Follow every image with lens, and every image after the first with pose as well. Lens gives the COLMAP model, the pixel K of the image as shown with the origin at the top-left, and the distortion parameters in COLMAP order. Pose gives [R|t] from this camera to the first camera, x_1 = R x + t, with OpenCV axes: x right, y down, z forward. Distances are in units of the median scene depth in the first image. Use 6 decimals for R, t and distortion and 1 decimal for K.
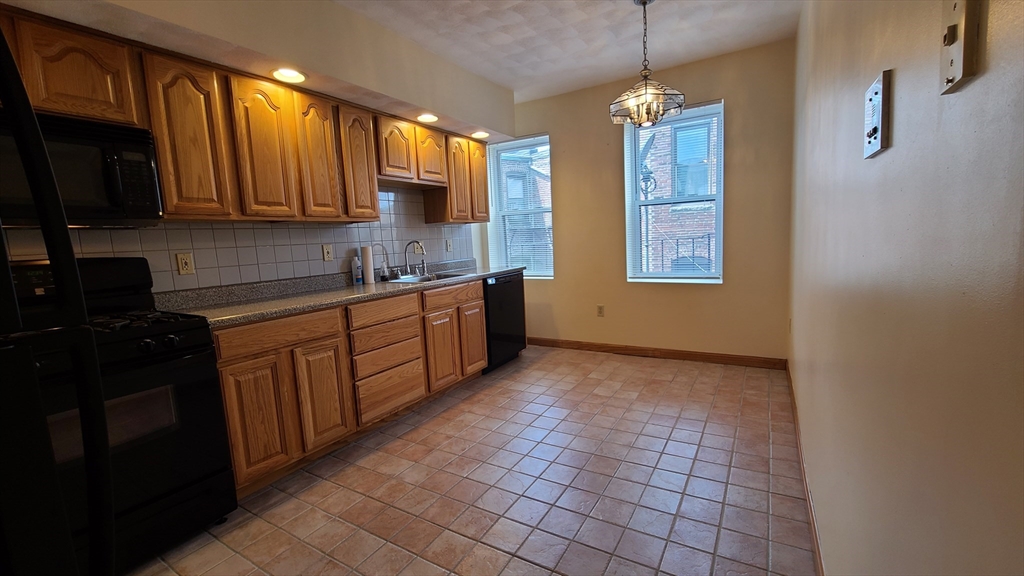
lens RADIAL K [[421.4, 0, 529.8], [0, 421.4, 293.7], [0, 0, 1]] dist [-0.001114, -0.000177]
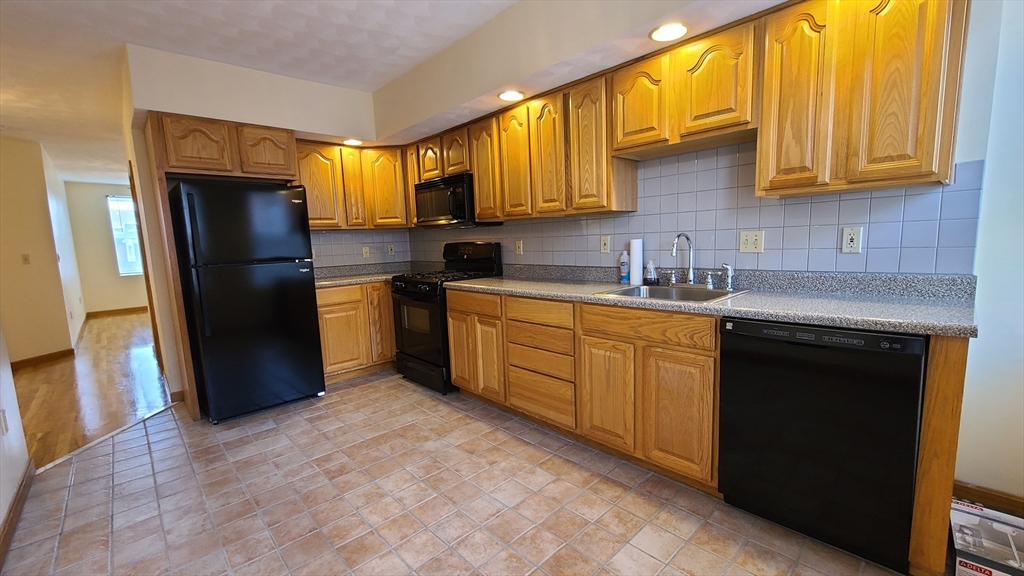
lens RADIAL K [[417.9, 0, 514.8], [0, 417.9, 297.2], [0, 0, 1]] dist [-0.002116, -0.000408]
pose [[-0.287496, 0.185109, -0.939724, 0.516399], [-0.080879, 0.972949, 0.216398, -0.179640], [0.954361, 0.138217, -0.264748, 1.133099]]
